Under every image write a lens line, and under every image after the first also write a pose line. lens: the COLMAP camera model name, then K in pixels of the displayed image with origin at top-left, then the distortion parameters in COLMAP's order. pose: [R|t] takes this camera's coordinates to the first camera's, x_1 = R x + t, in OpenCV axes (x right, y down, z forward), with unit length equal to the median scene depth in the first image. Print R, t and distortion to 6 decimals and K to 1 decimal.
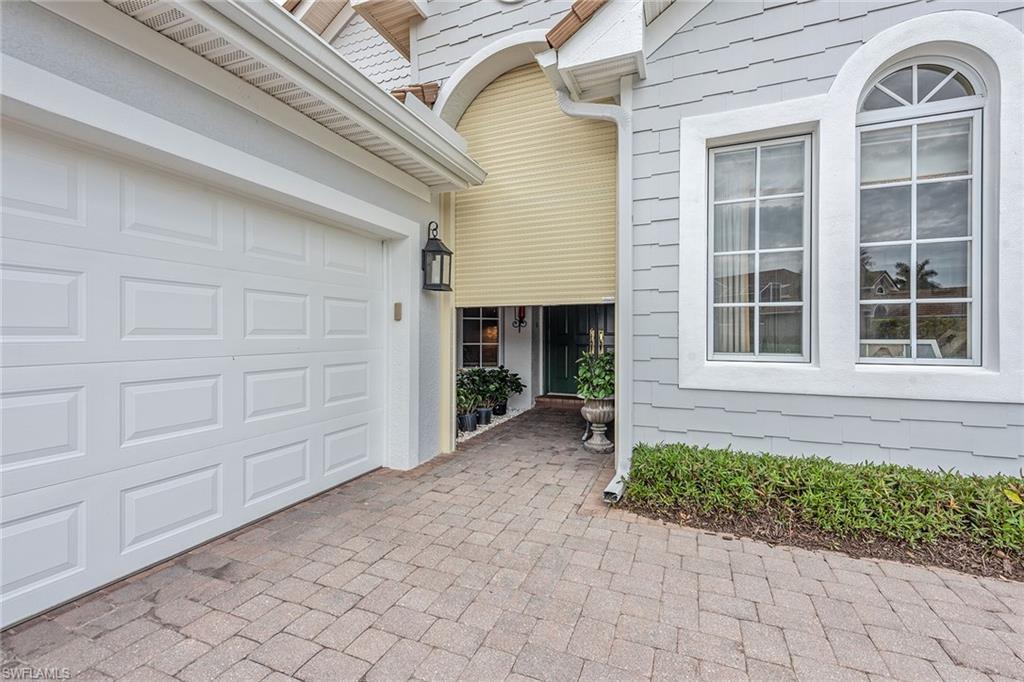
lens RADIAL K [[443.0, 0, 512.5], [0, 443.0, 336.3], [0, 0, 1]] dist [0.007559, -0.000493]
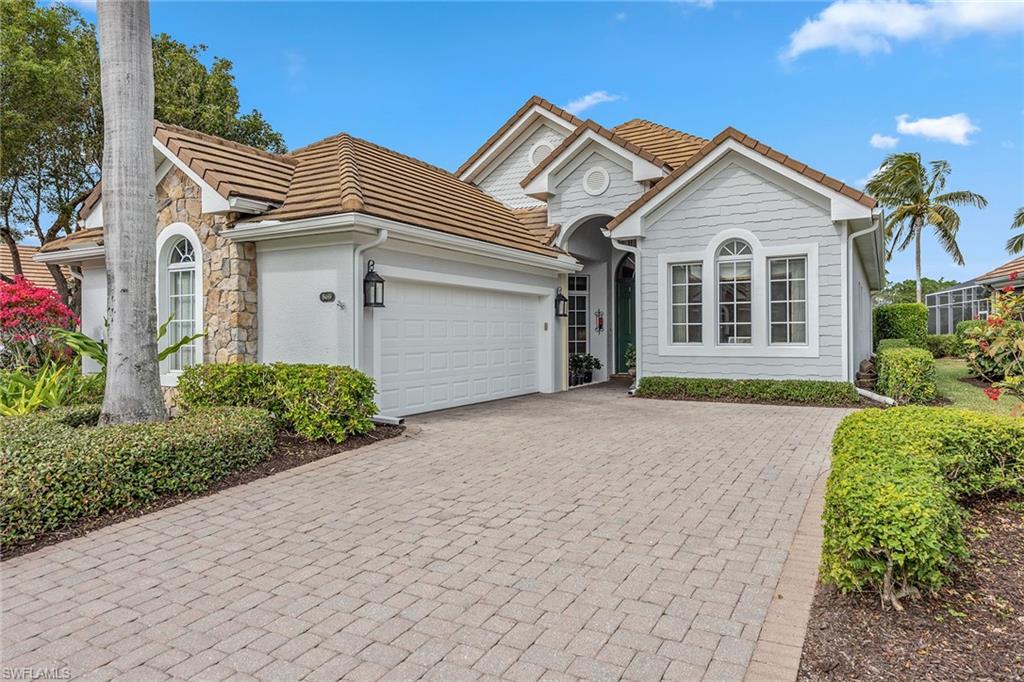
lens RADIAL K [[653.1, 0, 512.0], [0, 653.1, 341.0], [0, 0, 1]] dist [-0.000156, -0.000072]
pose [[0.991728, -0.006600, -0.128189, 0.009559], [0.007160, 0.999967, 0.003904, 0.007877], [0.128159, -0.004789, 0.991742, -2.911045]]
